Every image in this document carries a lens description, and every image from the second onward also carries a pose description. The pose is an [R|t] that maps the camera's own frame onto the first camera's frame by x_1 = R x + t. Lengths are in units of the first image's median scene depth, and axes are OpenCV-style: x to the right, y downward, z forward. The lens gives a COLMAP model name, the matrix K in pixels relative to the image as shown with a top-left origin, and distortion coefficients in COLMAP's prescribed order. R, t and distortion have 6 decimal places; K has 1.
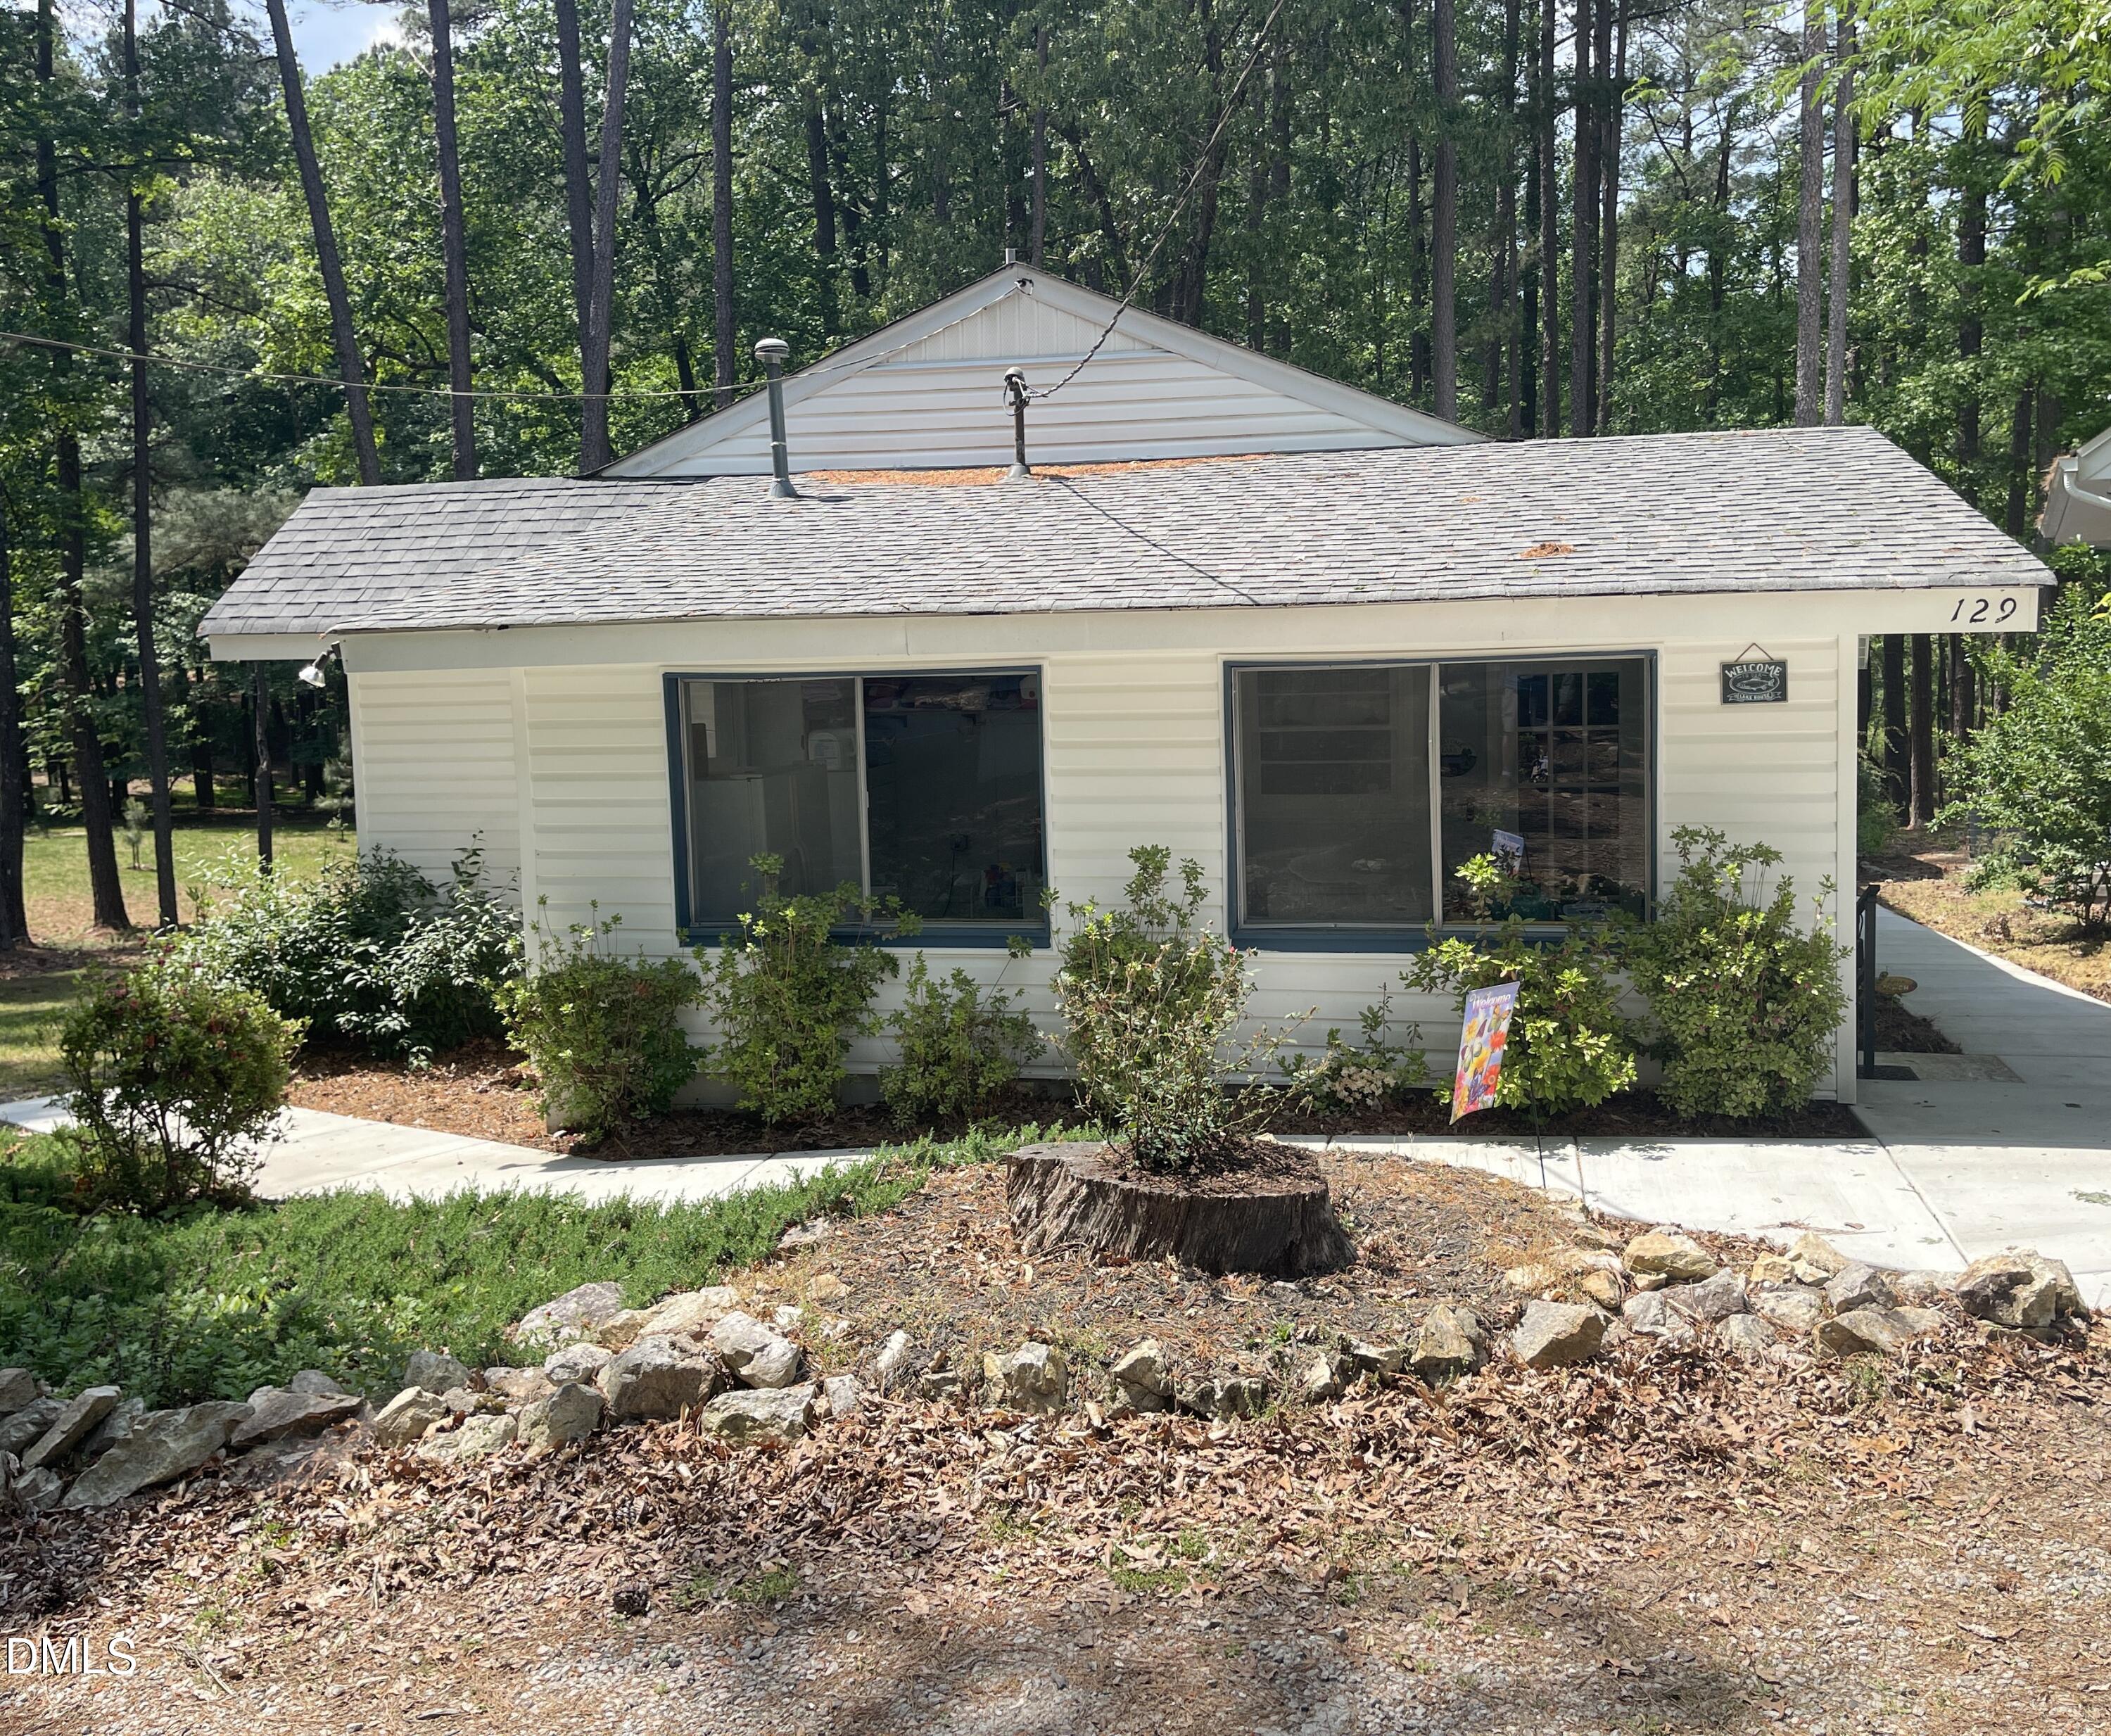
lens RADIAL K [[1982.8, 0, 1054.5], [0, 1982.8, 856.4], [0, 0, 1]] dist [-0.007994, 0.000000]
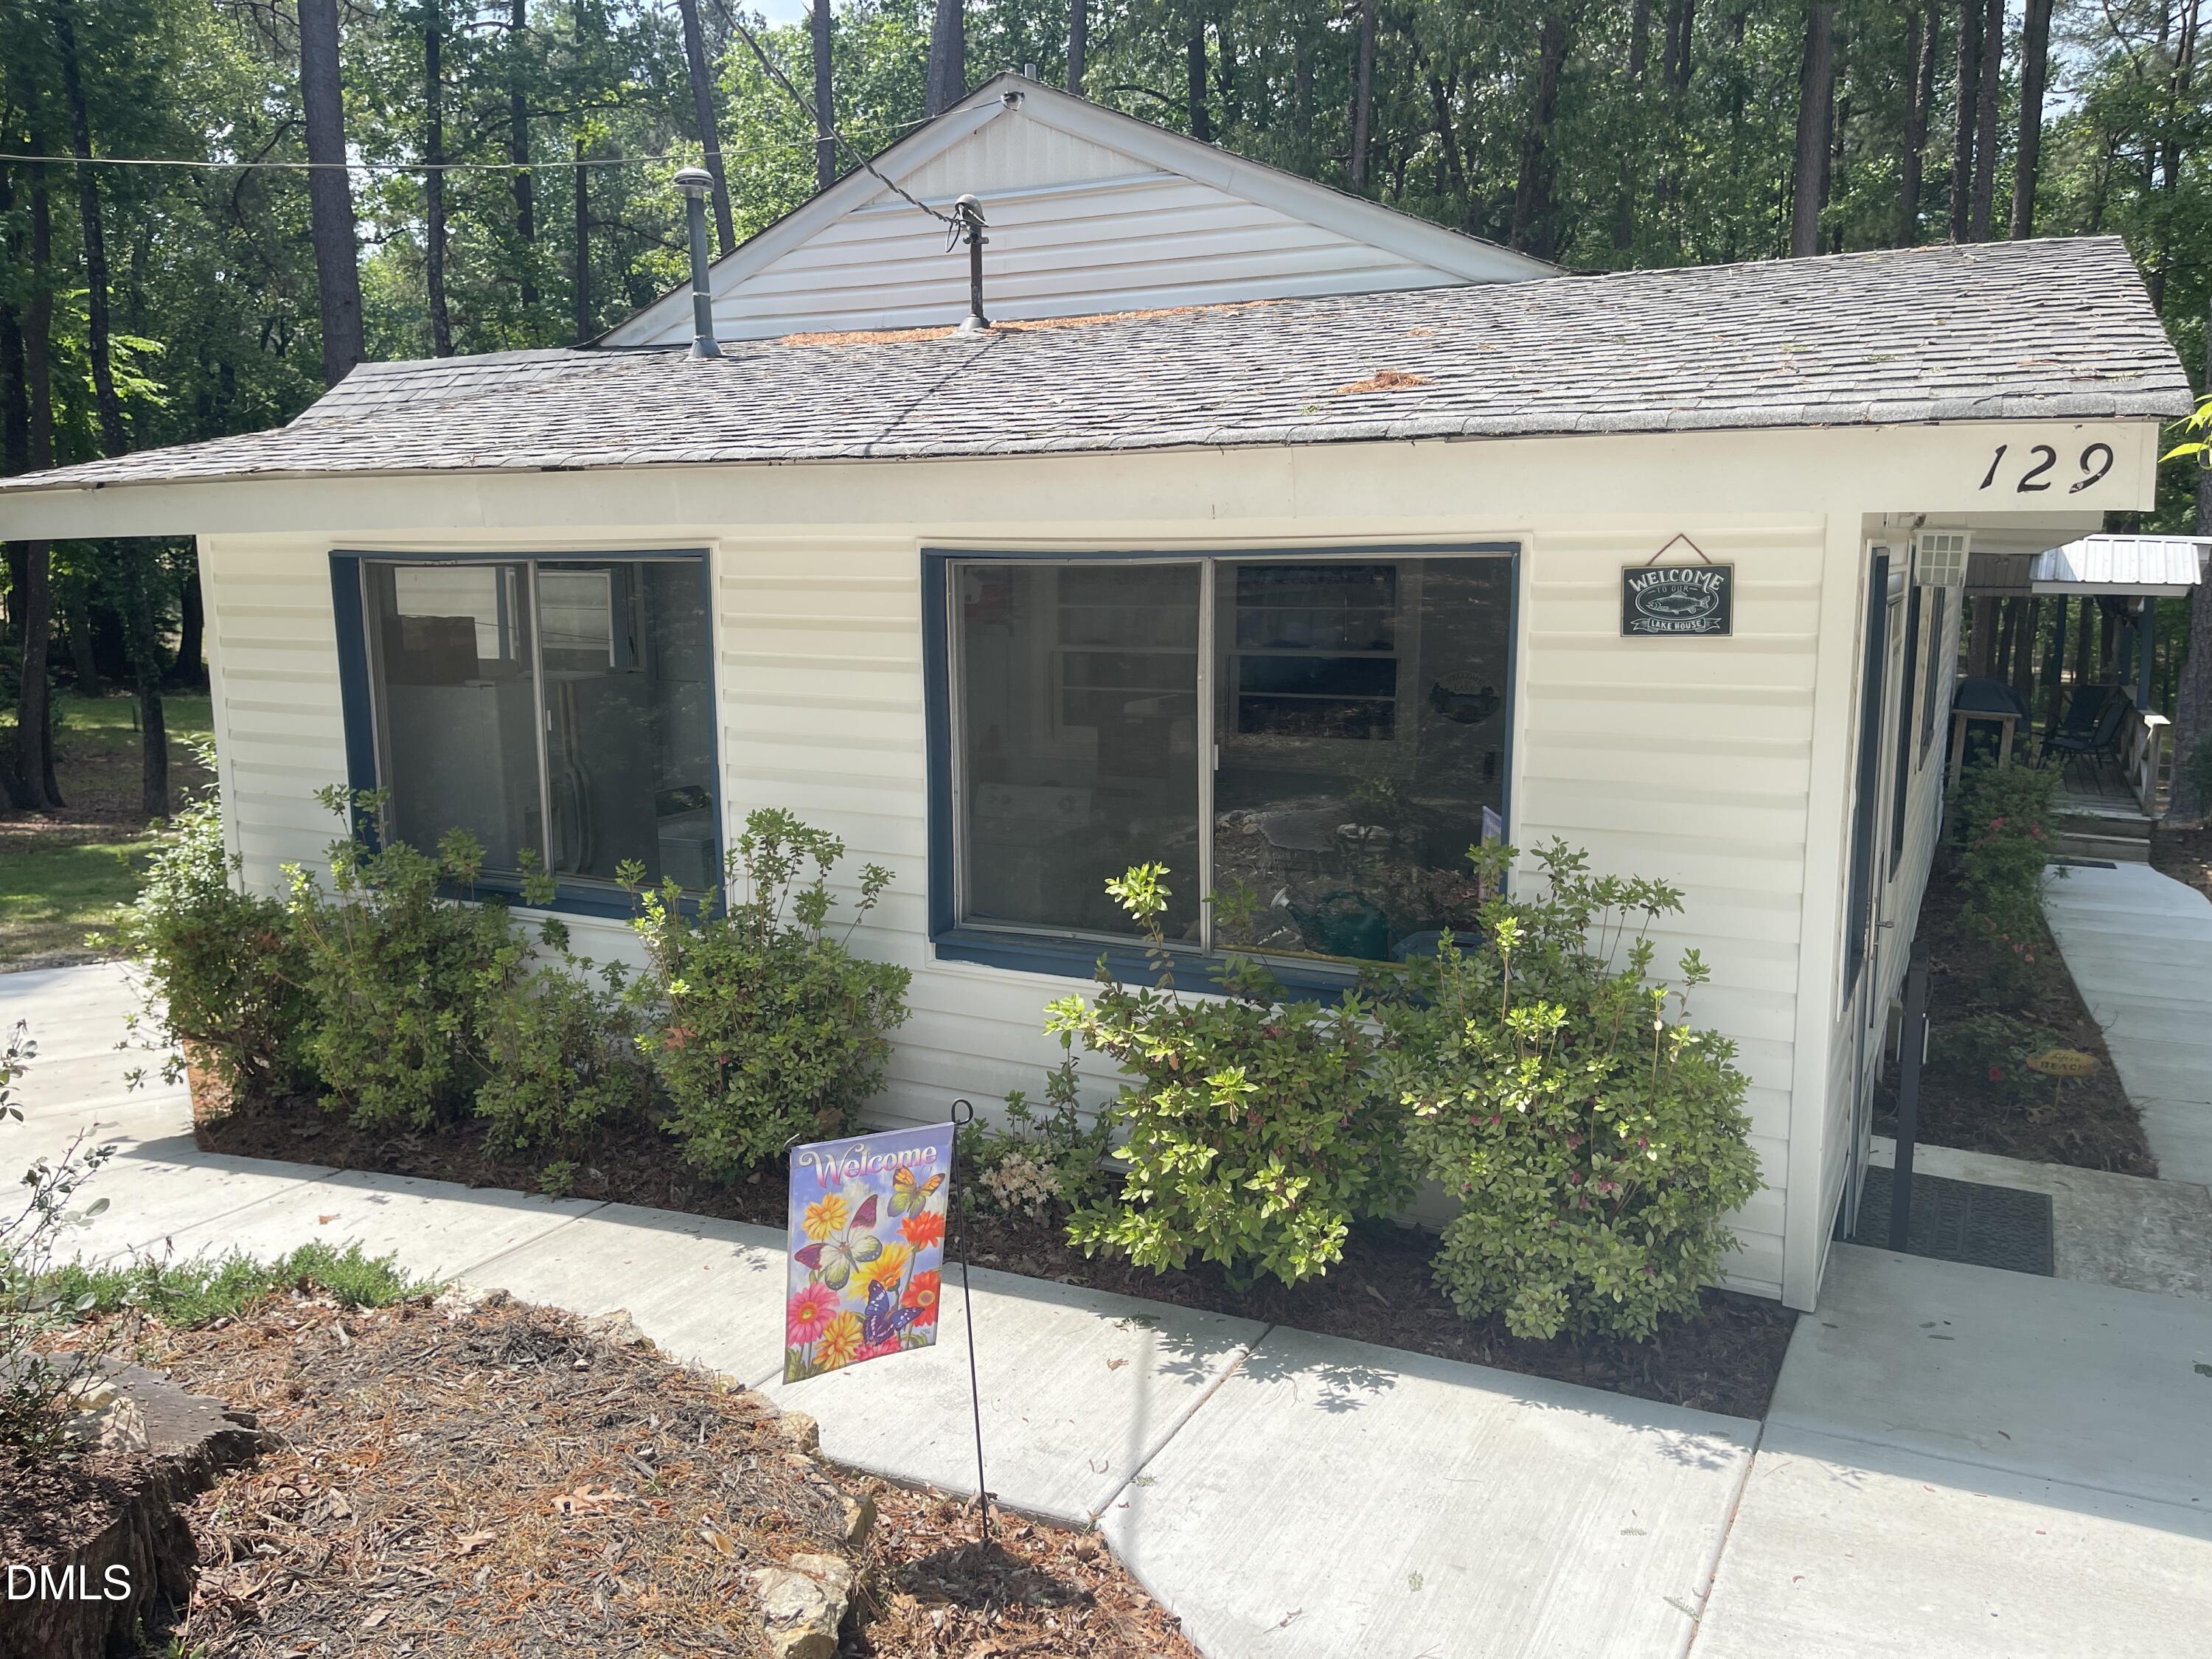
lens RADIAL K [[1674.4, 0, 1110.9], [0, 1674.4, 844.8], [0, 0, 1]] dist [0.004264, 0.002520]
pose [[0.964771, 0.068422, -0.254037, 0.321529], [-0.053921, 0.996516, 0.063625, -0.037449], [0.257505, -0.047686, 0.965100, 0.465198]]
